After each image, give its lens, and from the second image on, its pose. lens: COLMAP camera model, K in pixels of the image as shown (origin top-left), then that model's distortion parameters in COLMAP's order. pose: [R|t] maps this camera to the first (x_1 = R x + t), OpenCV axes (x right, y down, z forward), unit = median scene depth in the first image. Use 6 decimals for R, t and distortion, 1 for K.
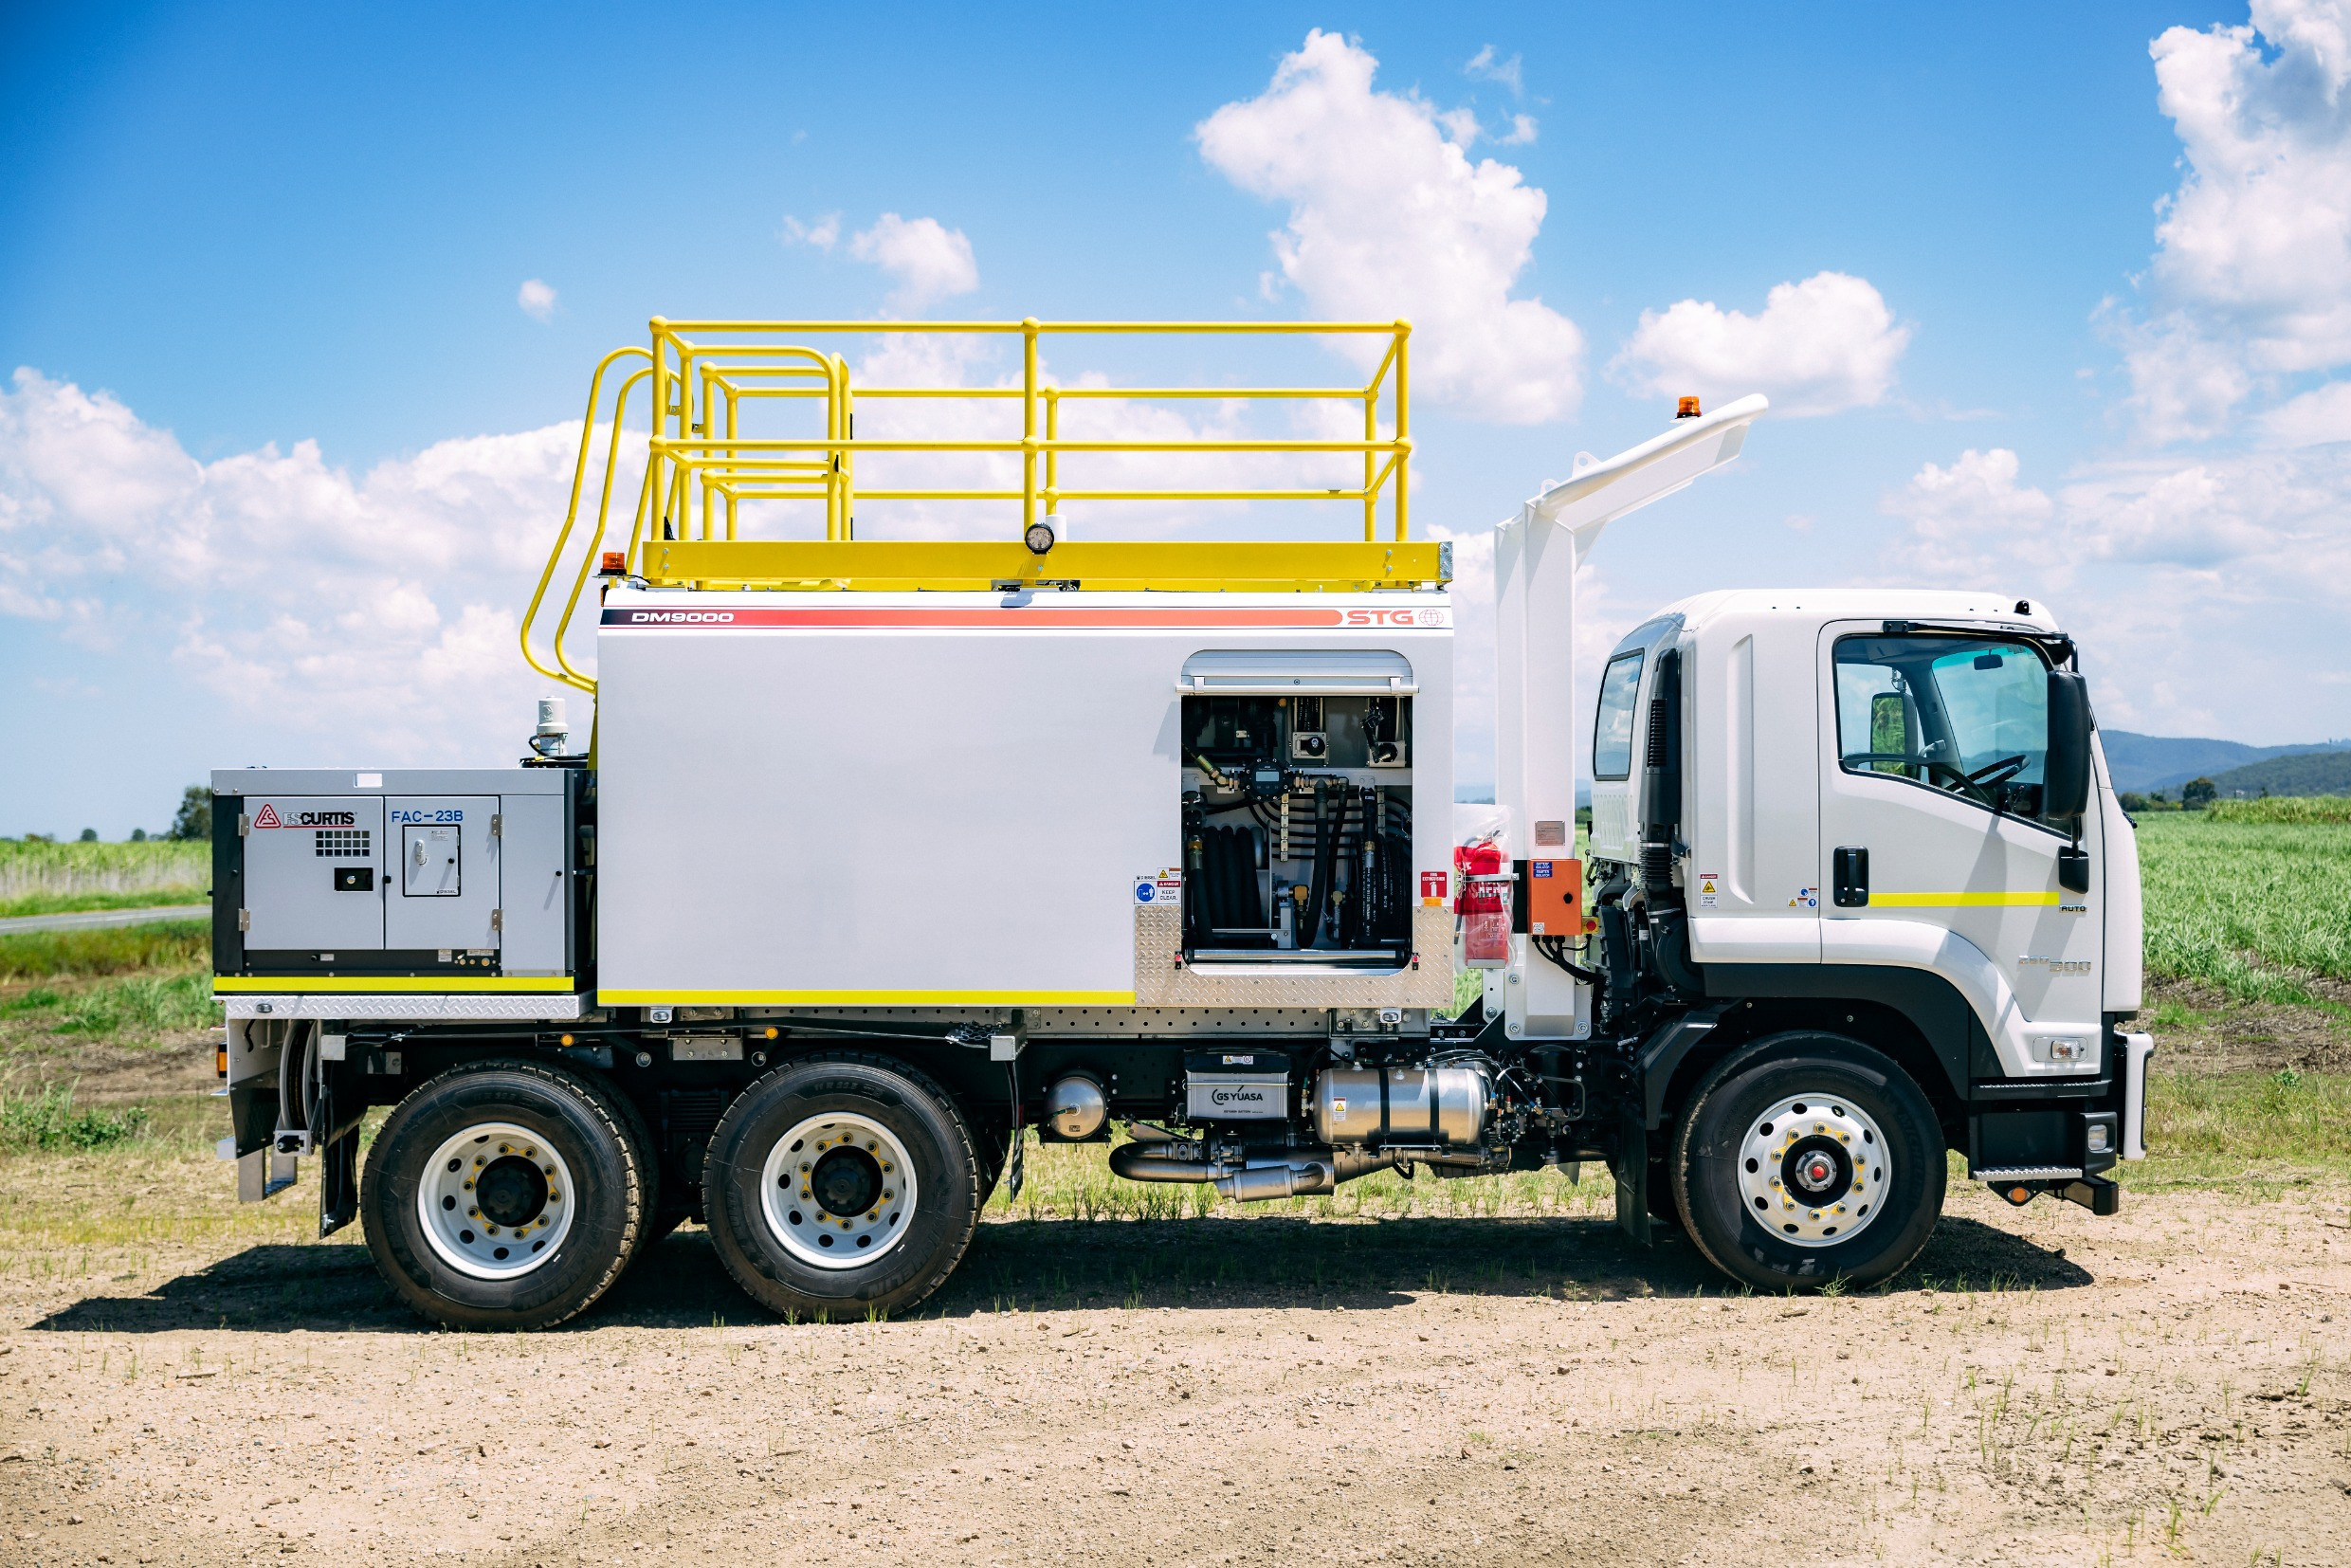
lens RADIAL K [[3016.5, 0, 1228.0], [0, 3016.5, 788.0], [0, 0, 1]] dist [-0.004582, 0.010274]
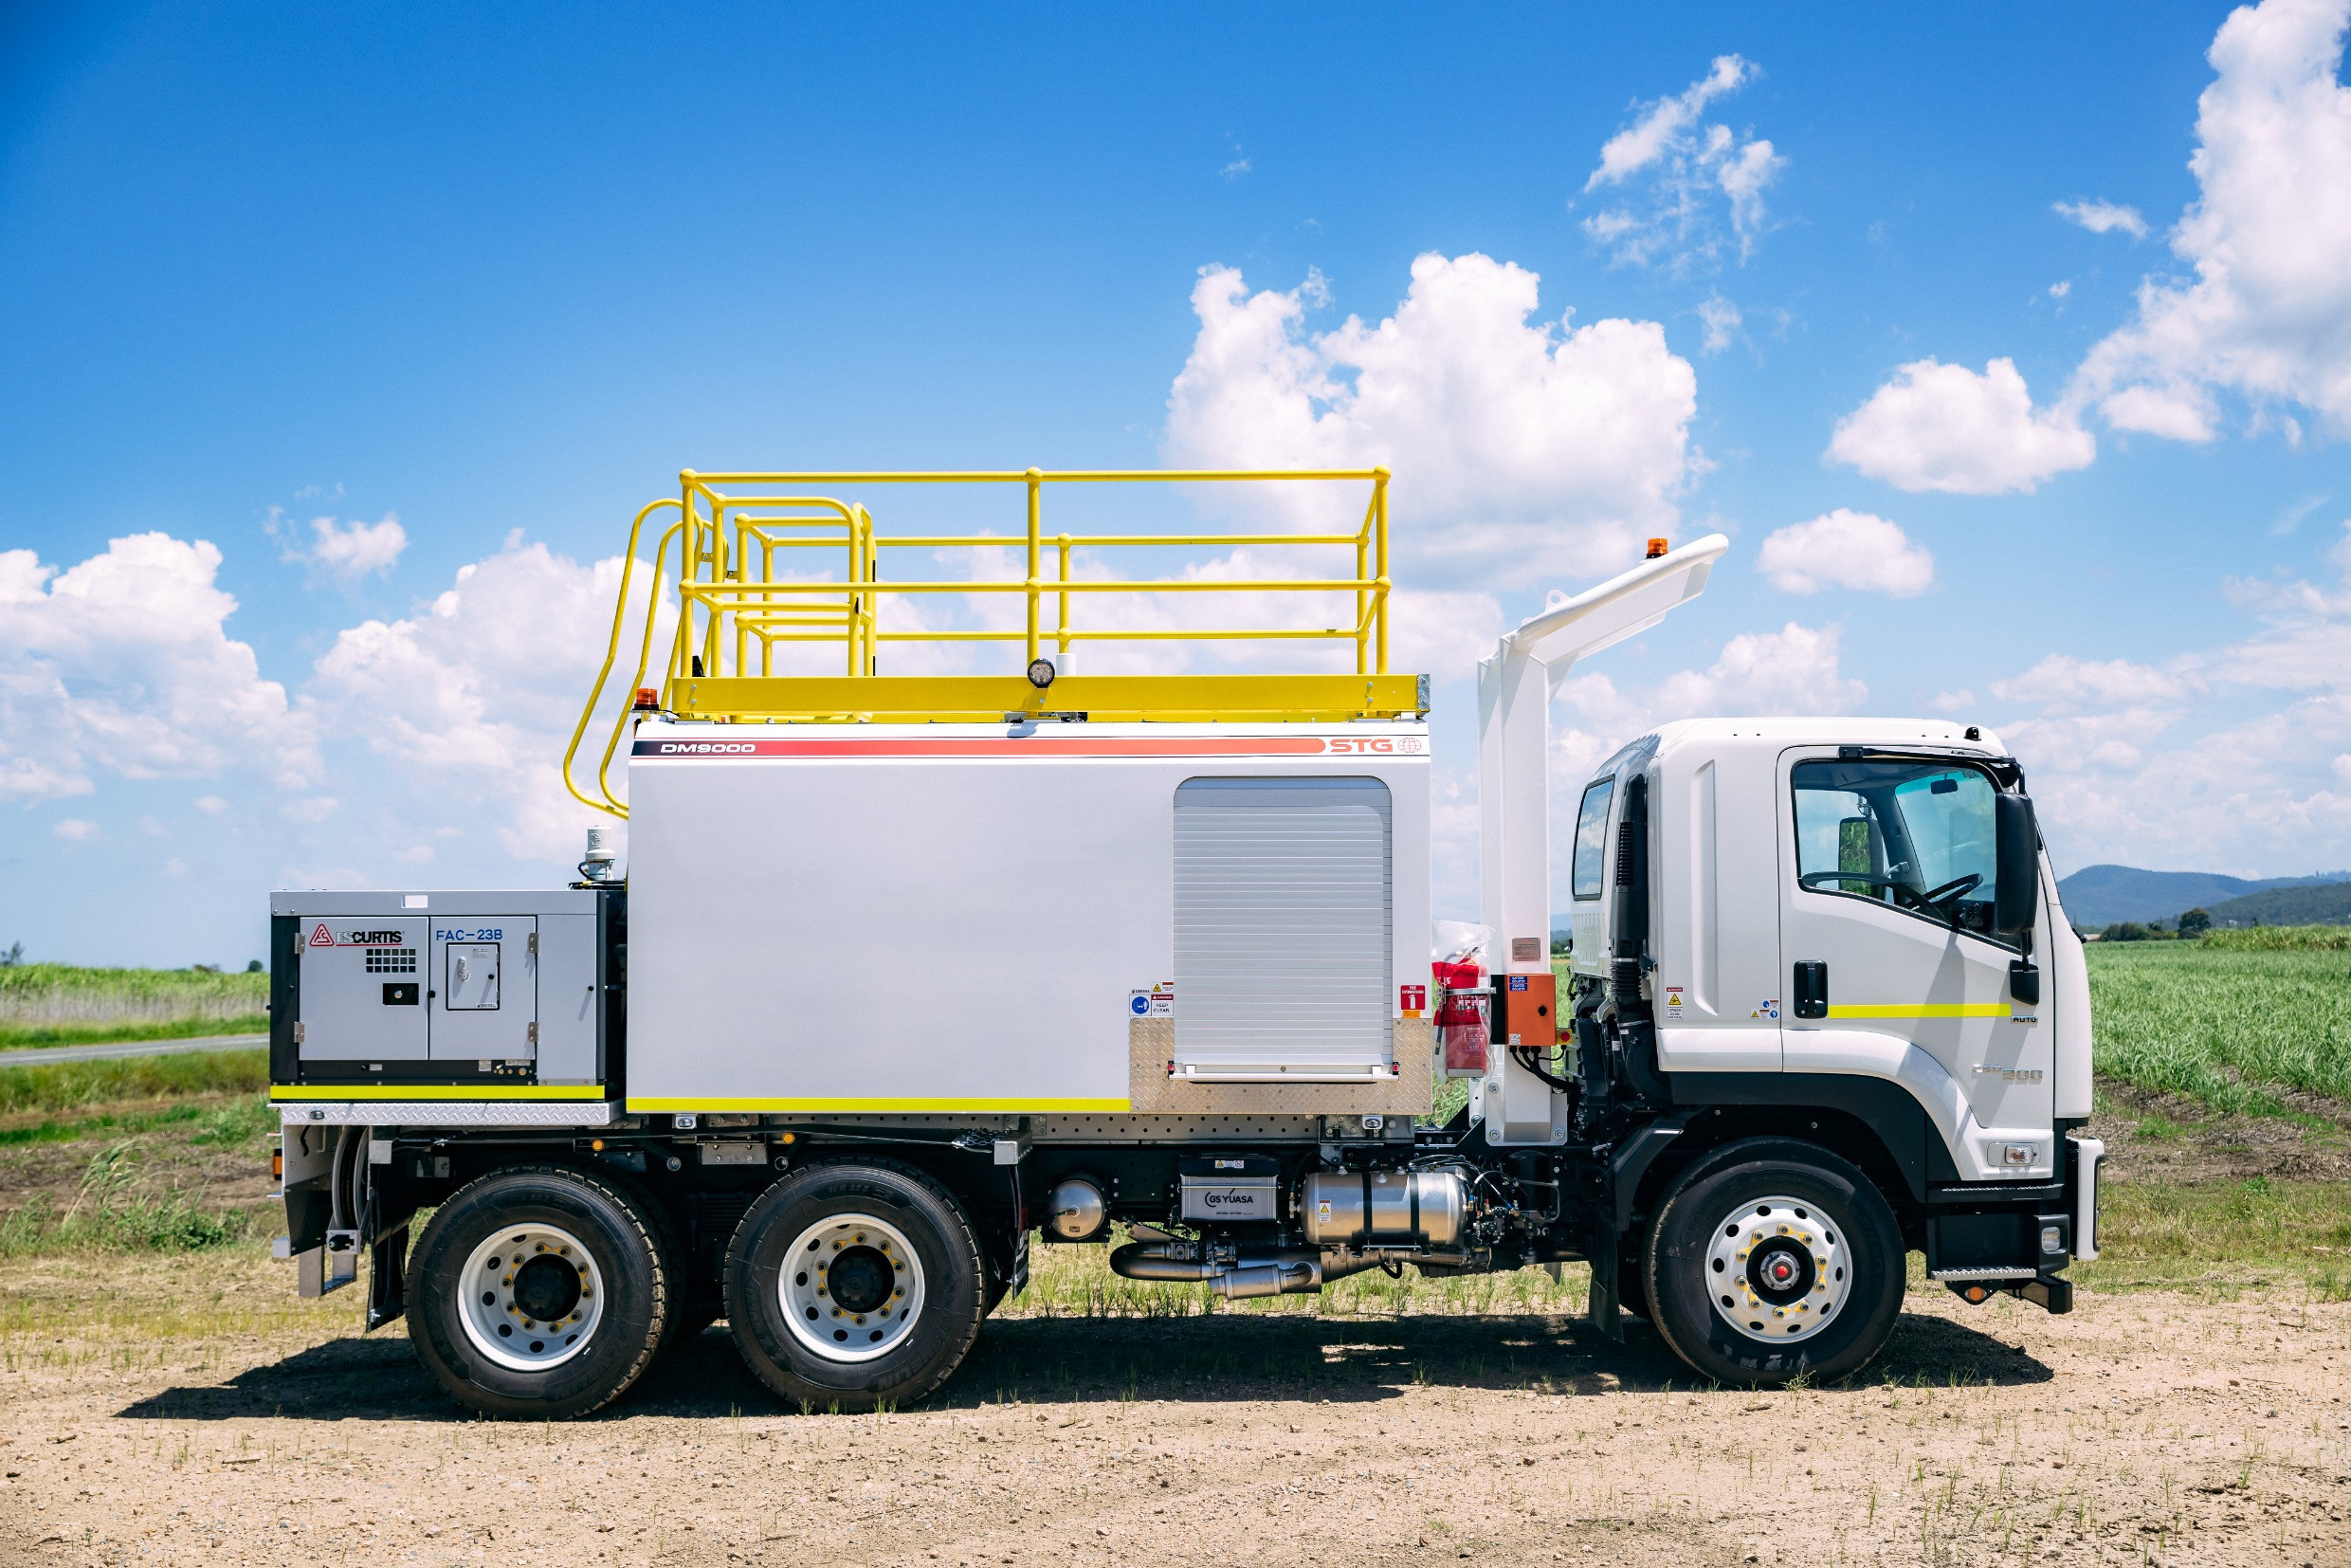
lens RADIAL K [[2770.5, 0, 1198.4], [0, 2770.5, 808.6], [0, 0, 1]] dist [-0.014964, 0.040503]
pose [[0.999414, -0.003978, -0.034005, 0.026310], [0.002592, 0.999168, -0.040711, 0.005196], [0.034138, 0.040599, 0.998592, 0.026017]]
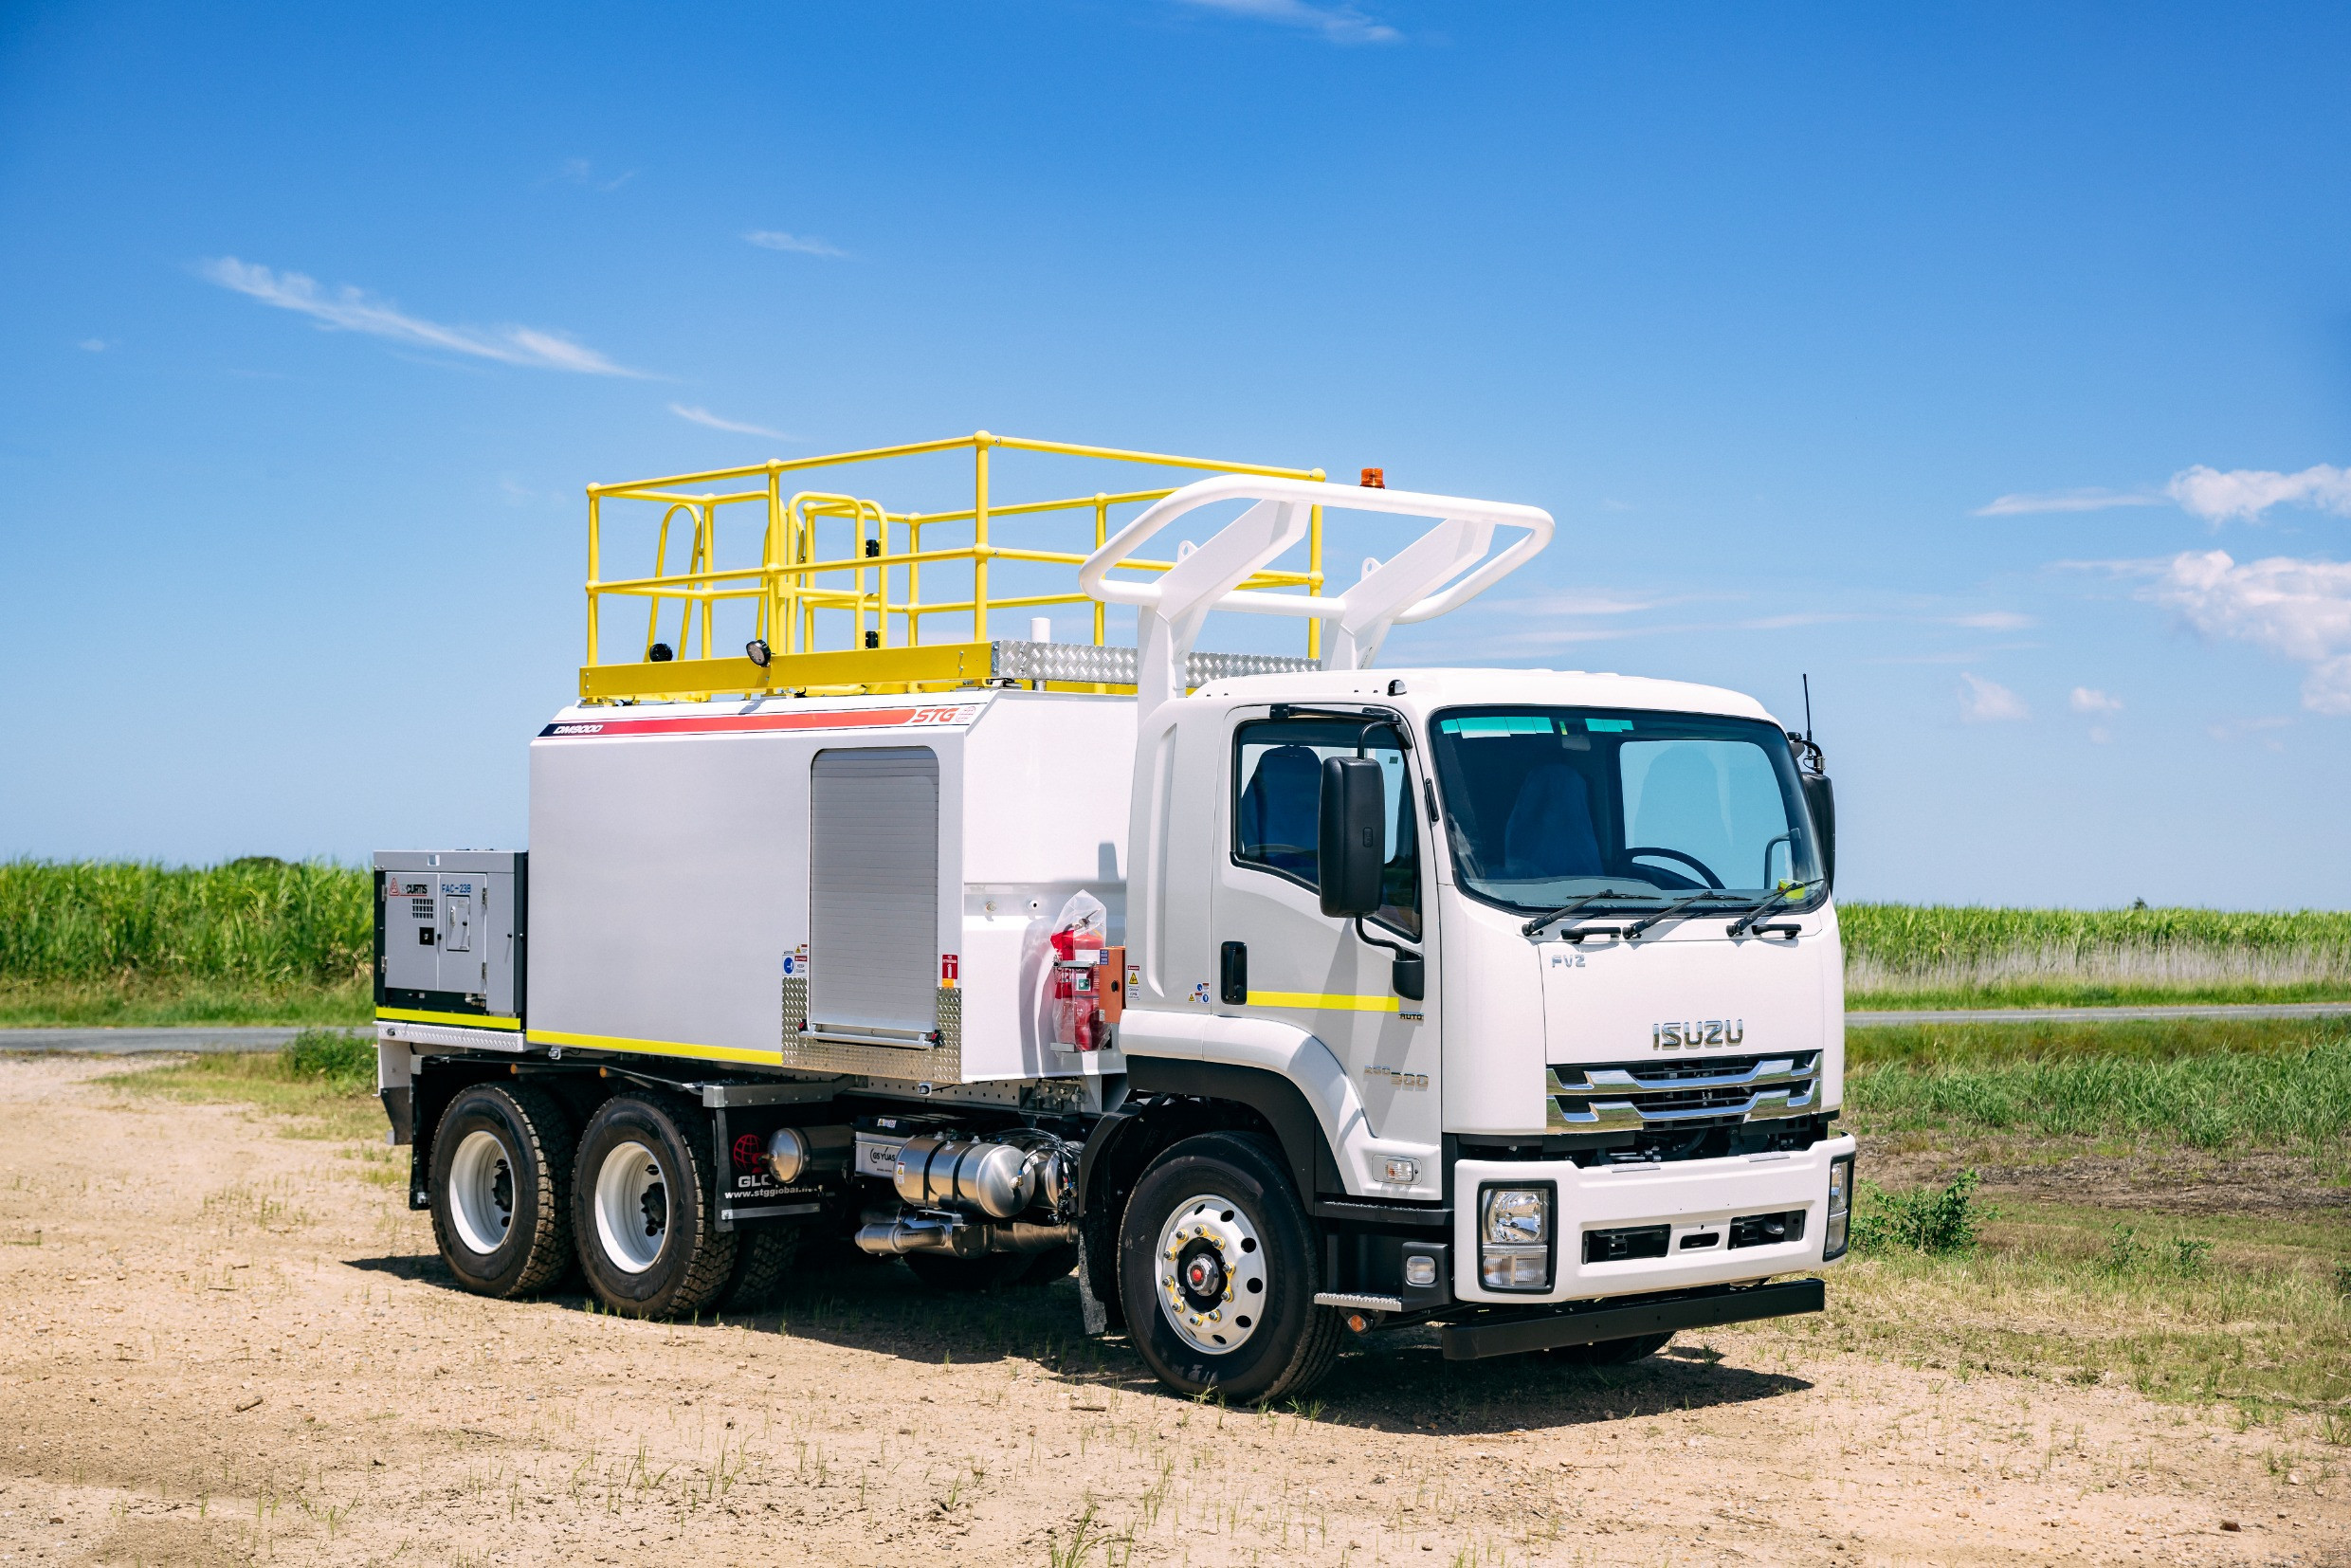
lens RADIAL K [[3463.2, 0, 1034.3], [0, 3463.2, 726.9], [0, 0, 1]] dist [-0.004526, 0.010335]
pose [[0.638547, -0.021314, -0.769288, 1.020188], [-0.007351, 0.999402, -0.033791, -0.011275], [0.769548, 0.027232, 0.638008, 0.241826]]
